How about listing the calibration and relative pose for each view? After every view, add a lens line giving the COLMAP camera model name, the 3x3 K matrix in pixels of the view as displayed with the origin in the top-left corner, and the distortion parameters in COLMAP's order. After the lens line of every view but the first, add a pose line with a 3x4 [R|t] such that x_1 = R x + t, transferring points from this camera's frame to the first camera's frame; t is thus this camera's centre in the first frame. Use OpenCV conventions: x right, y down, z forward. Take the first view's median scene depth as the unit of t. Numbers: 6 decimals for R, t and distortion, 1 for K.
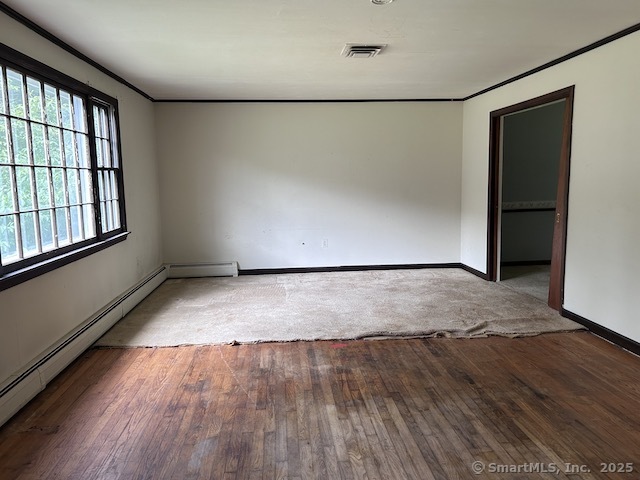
lens RADIAL K [[477.7, 0, 320.0], [0, 477.7, 240.0], [0, 0, 1]] dist [0.039646, -0.003050]
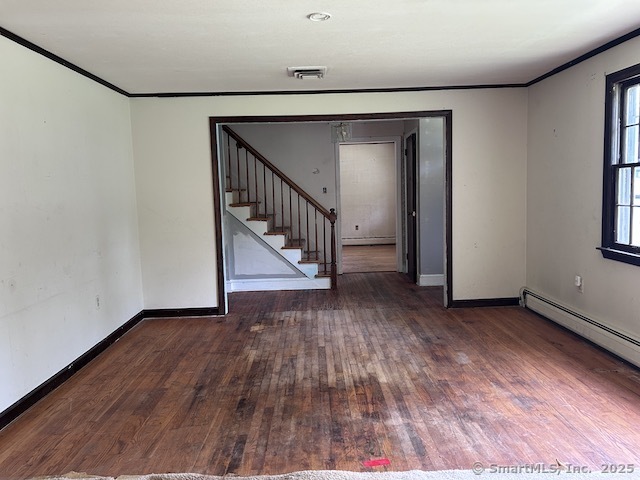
lens RADIAL K [[477.7, 0, 320.0], [0, 477.7, 240.0], [0, 0, 1]] dist [0.039646, -0.003050]
pose [[-0.996298, 0.039052, 0.076579, 0.069531], [0.055835, 0.971330, 0.231086, -0.262895], [-0.065359, 0.234506, -0.969915, 1.980688]]
